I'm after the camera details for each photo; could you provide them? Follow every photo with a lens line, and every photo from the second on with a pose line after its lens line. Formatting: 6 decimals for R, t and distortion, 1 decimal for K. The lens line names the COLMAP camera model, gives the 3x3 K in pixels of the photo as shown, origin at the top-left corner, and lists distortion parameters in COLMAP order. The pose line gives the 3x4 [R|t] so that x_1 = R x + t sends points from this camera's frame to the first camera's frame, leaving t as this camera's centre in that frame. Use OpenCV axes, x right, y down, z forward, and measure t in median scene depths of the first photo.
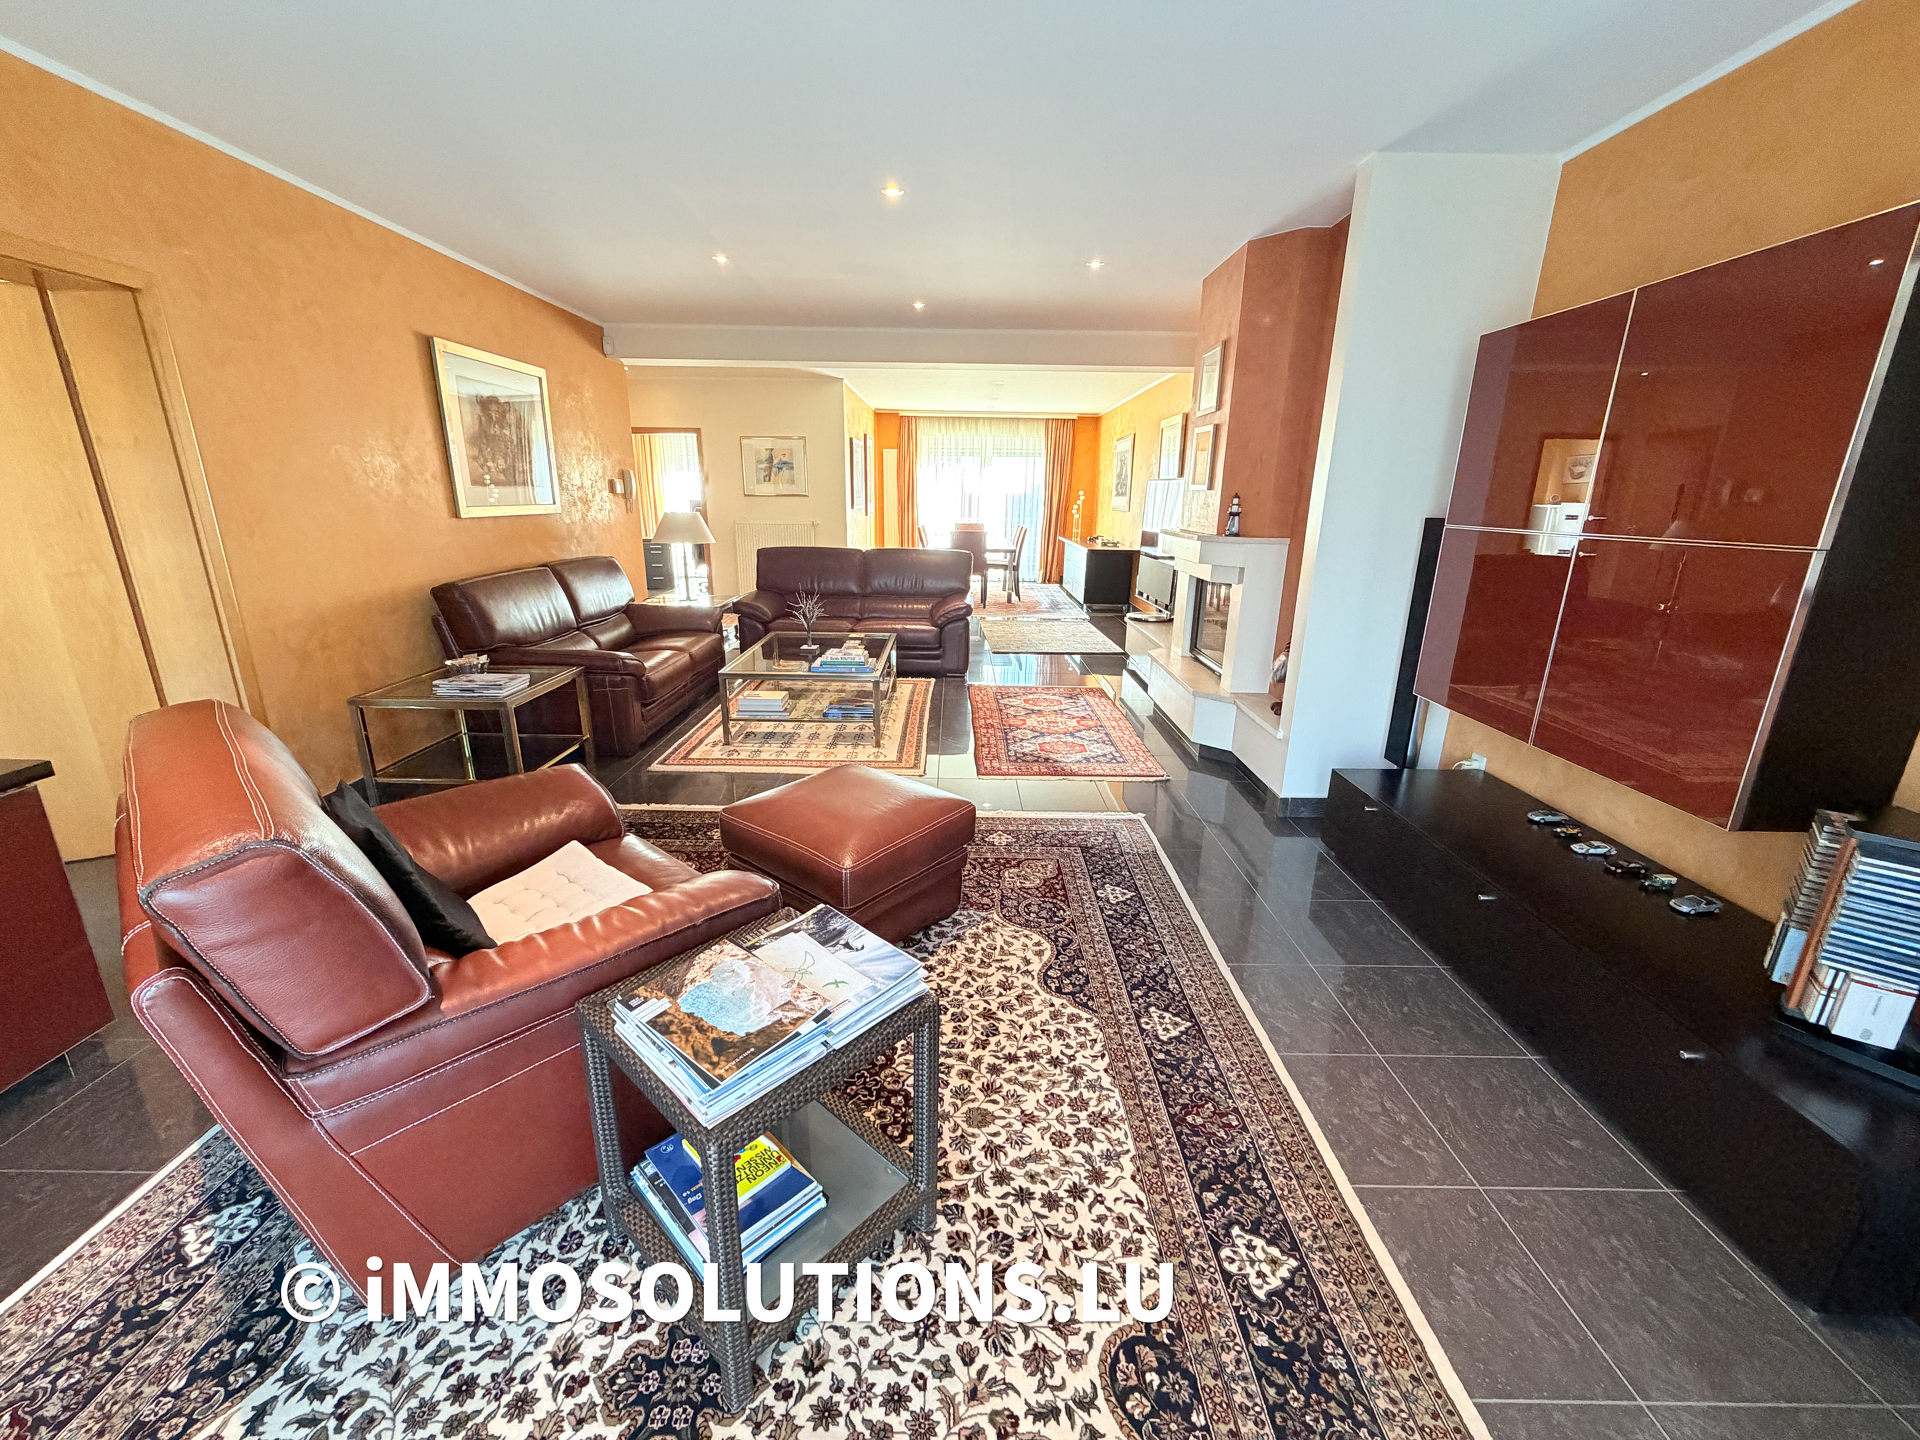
lens RADIAL K [[763.1, 0, 956.7], [0, 763.1, 713.6], [0, 0, 1]] dist [0.002134, 0.000018]
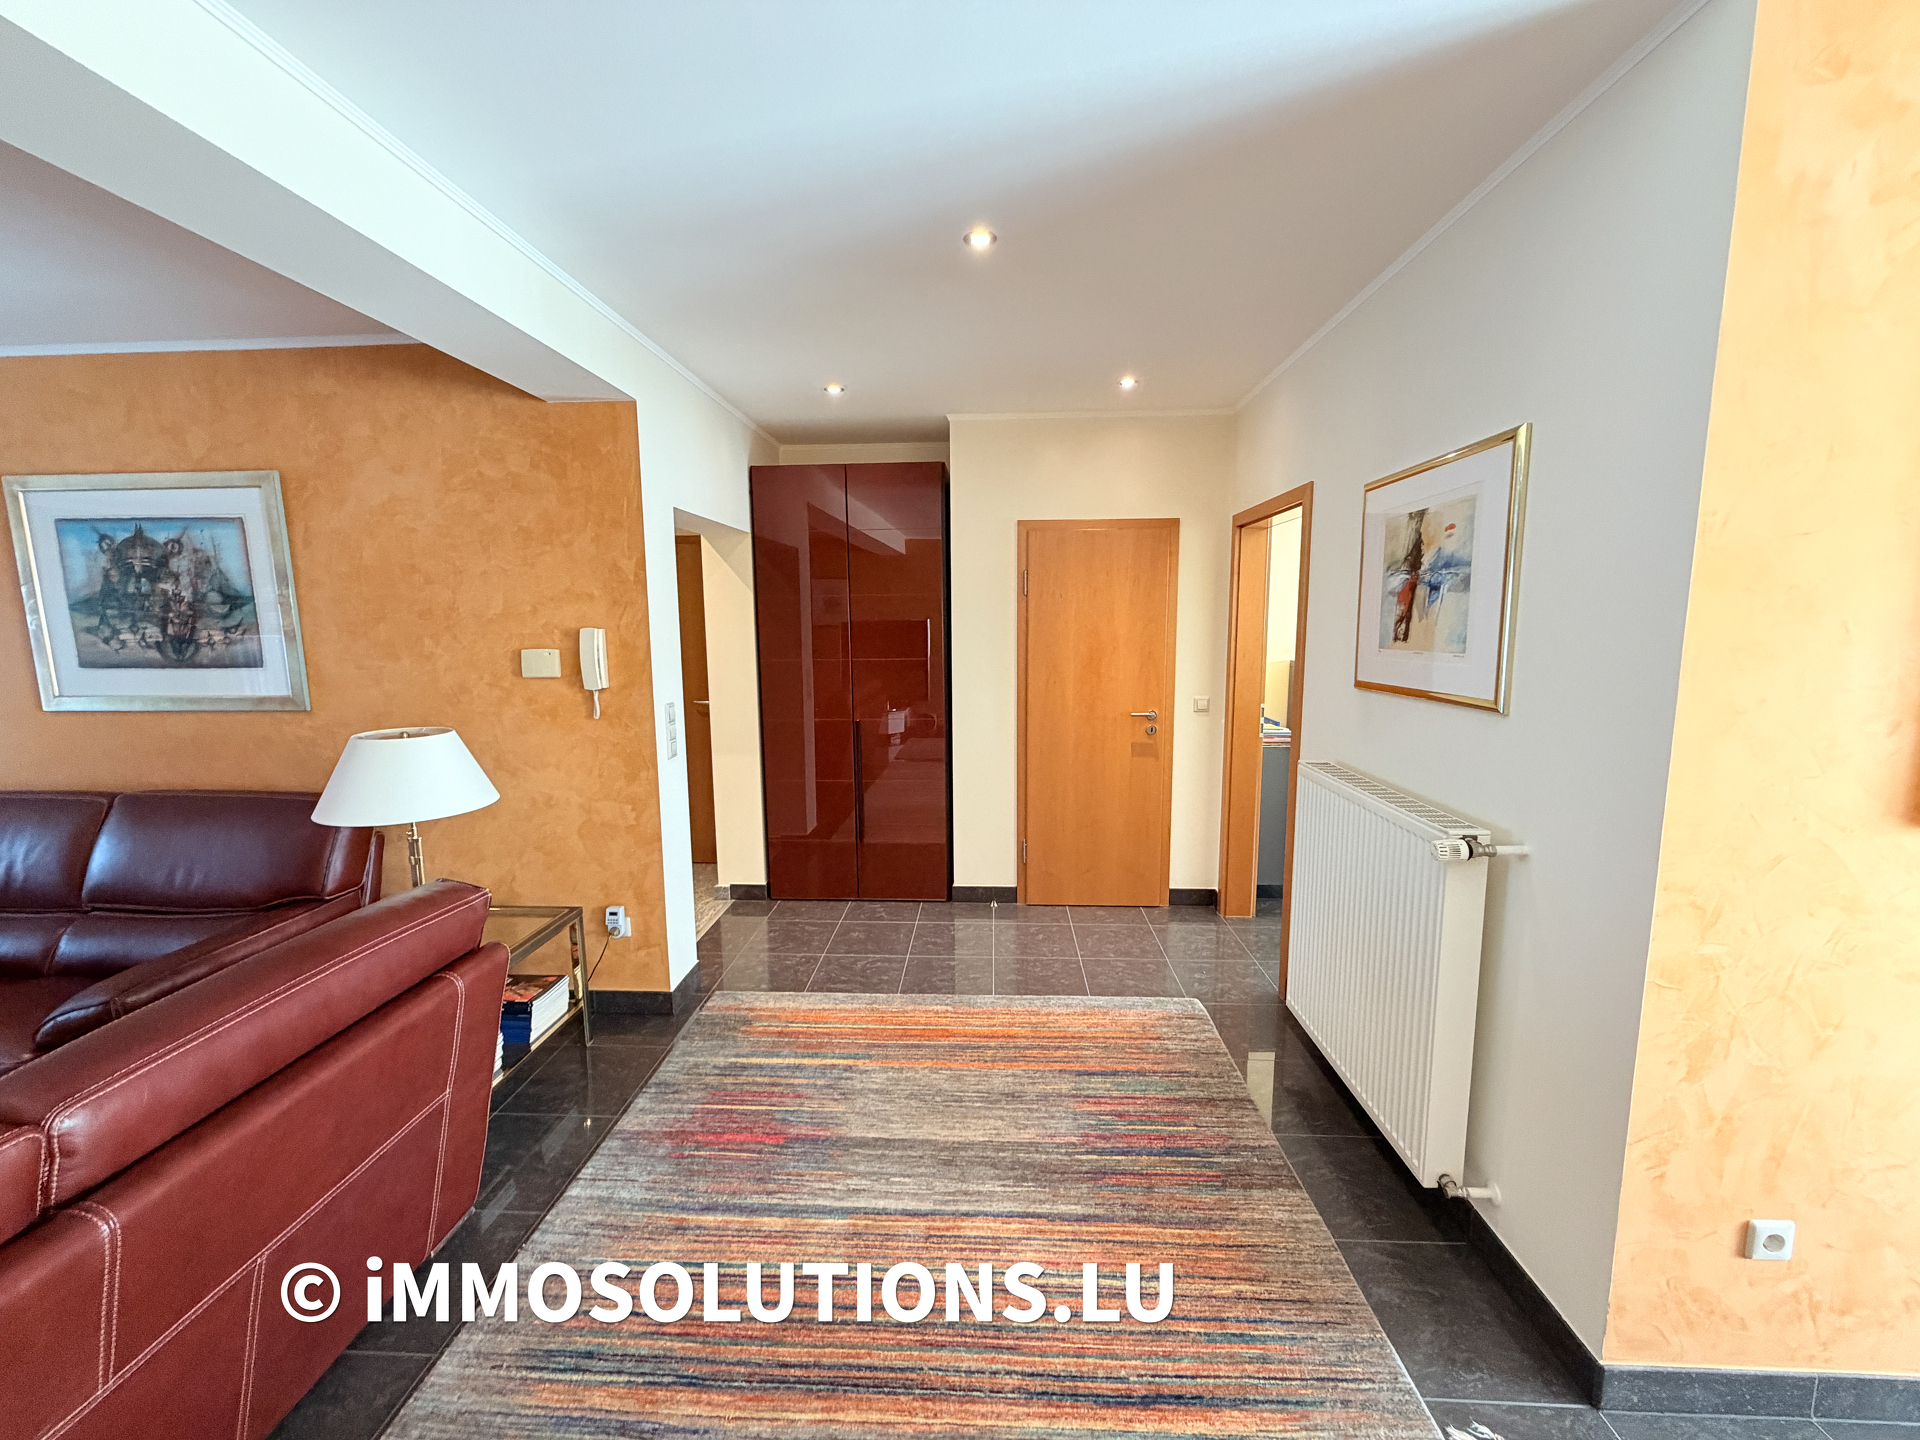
lens RADIAL K [[763.1, 0, 949.7], [0, 763.1, 722.8], [0, 0, 1]] dist [0.002134, 0.000018]
pose [[-0.049971, 0.131217, -0.990093, 0.032419], [-0.270634, 0.952464, 0.139889, -0.616872], [0.961384, 0.274944, -0.012084, 1.954621]]
